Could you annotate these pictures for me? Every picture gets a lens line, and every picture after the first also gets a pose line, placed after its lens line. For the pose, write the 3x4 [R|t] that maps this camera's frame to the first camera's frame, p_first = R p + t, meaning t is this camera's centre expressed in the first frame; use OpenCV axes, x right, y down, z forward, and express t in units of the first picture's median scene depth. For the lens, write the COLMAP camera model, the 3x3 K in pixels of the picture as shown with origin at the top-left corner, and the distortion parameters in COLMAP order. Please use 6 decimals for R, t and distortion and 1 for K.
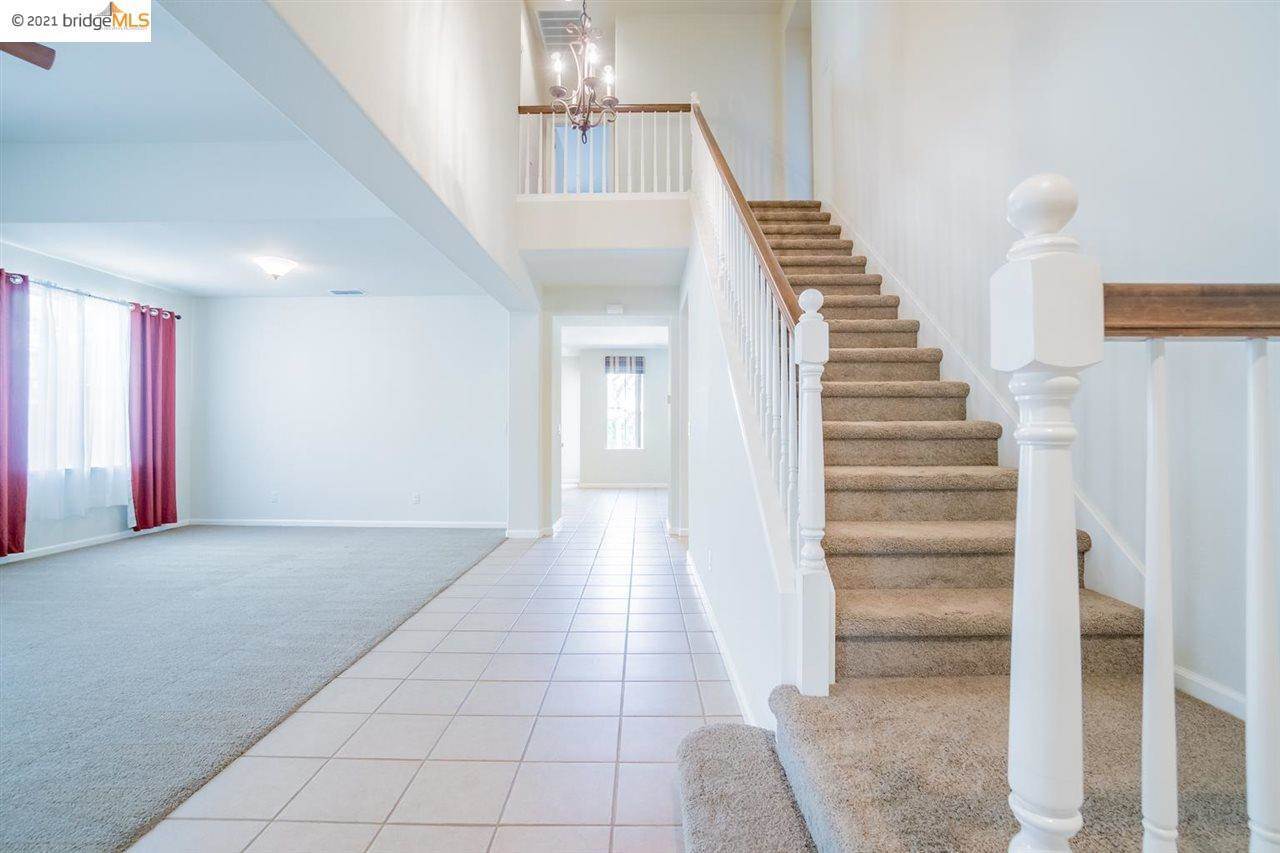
lens RADIAL K [[600.2, 0, 634.6], [0, 600.2, 423.9], [0, 0, 1]] dist [-0.053068, 0.023087]
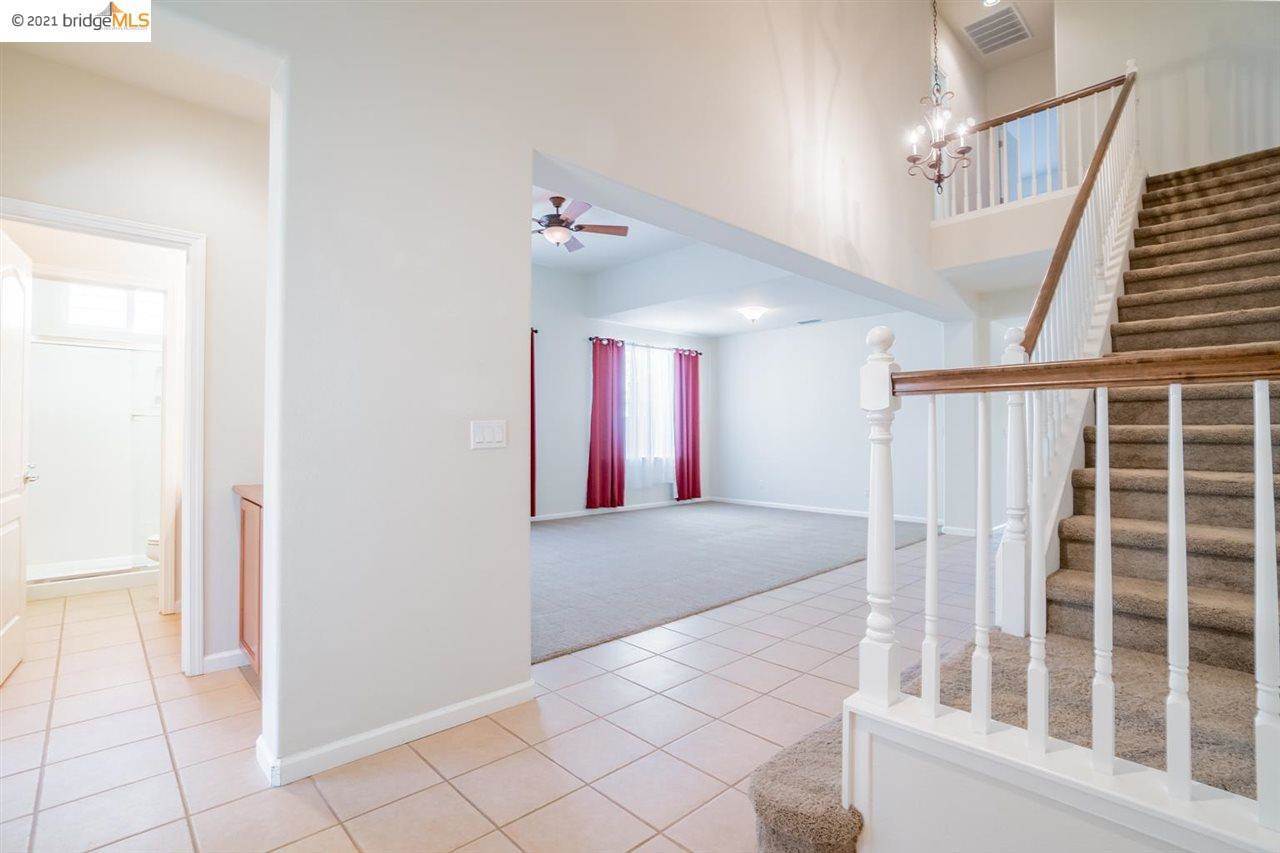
lens RADIAL K [[600.2, 0, 634.6], [0, 600.2, 423.9], [0, 0, 1]] dist [-0.053068, 0.023087]
pose [[0.691797, -0.010818, -0.722011, 0.183567], [0.008383, 0.999941, -0.006950, -0.003320], [0.722043, -0.001245, 0.691847, -0.142728]]
